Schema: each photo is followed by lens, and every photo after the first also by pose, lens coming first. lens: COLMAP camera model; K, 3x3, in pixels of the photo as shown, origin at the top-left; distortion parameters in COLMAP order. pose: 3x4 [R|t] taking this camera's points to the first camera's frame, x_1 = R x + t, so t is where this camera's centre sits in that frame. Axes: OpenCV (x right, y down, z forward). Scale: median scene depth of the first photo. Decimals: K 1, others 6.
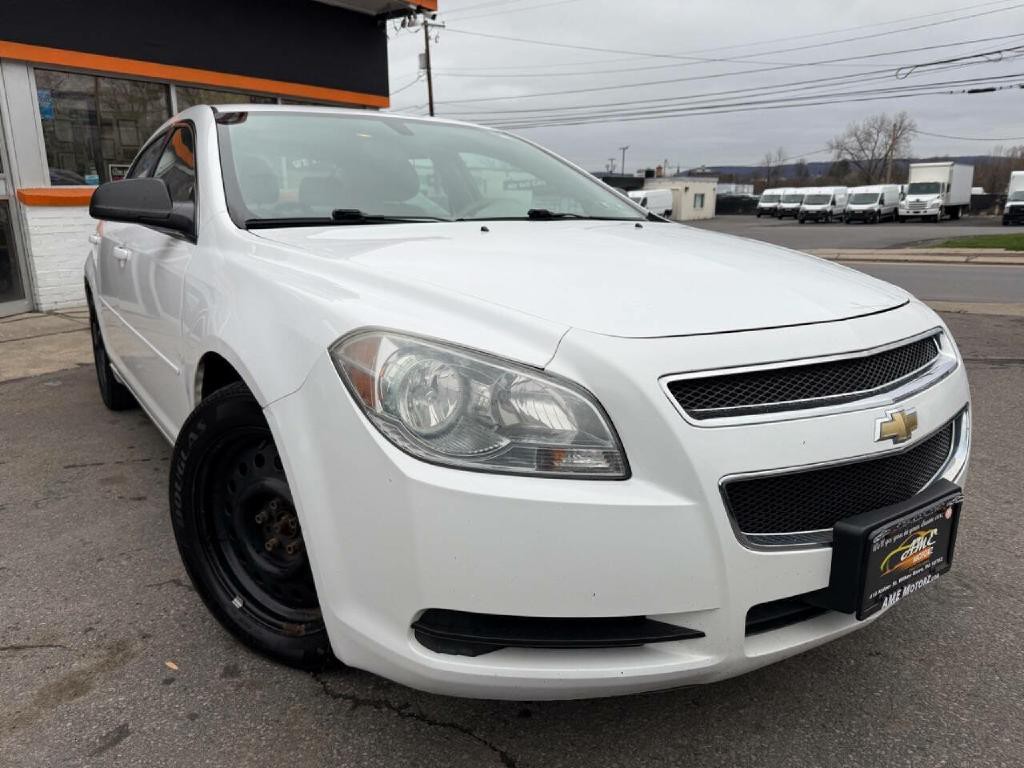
lens RADIAL K [[716.1, 0, 508.3], [0, 716.1, 385.8], [0, 0, 1]] dist [0.013721, -0.023554]
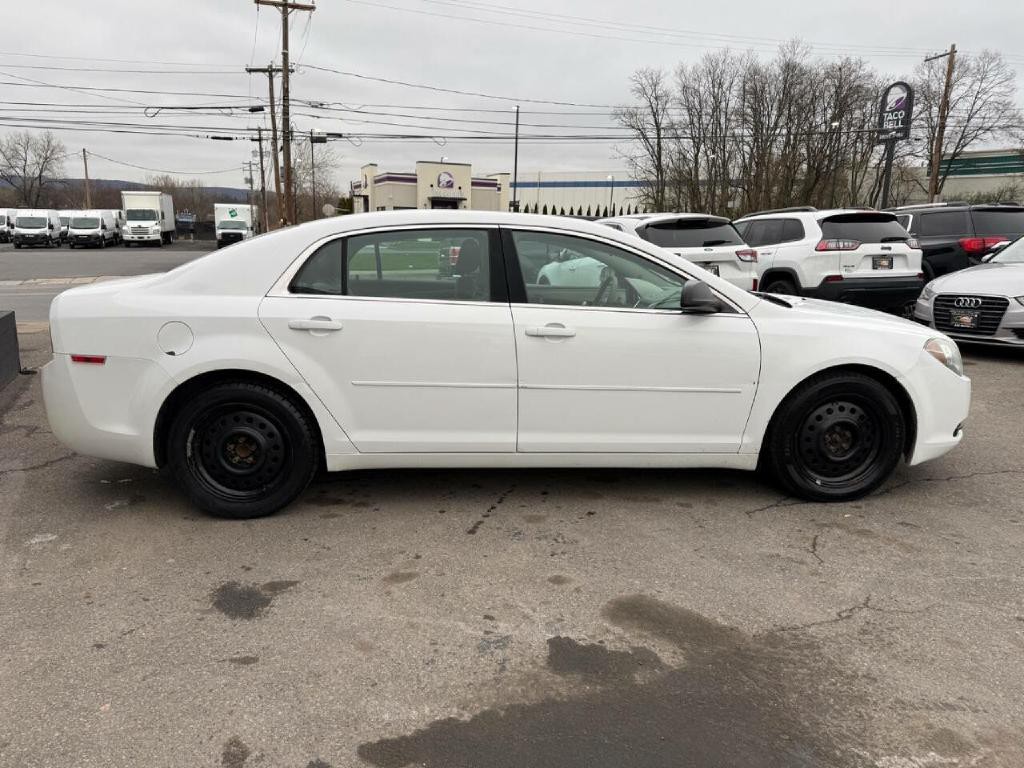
lens RADIAL K [[689.3, 0, 506.5], [0, 689.3, 379.3], [0, 0, 1]] dist [0.057041, -0.047280]
pose [[0.532785, -0.163837, 0.830240, -2.724936], [0.192563, 0.978814, 0.069584, -0.339290], [-0.824051, 0.122800, 0.553046, 0.676728]]
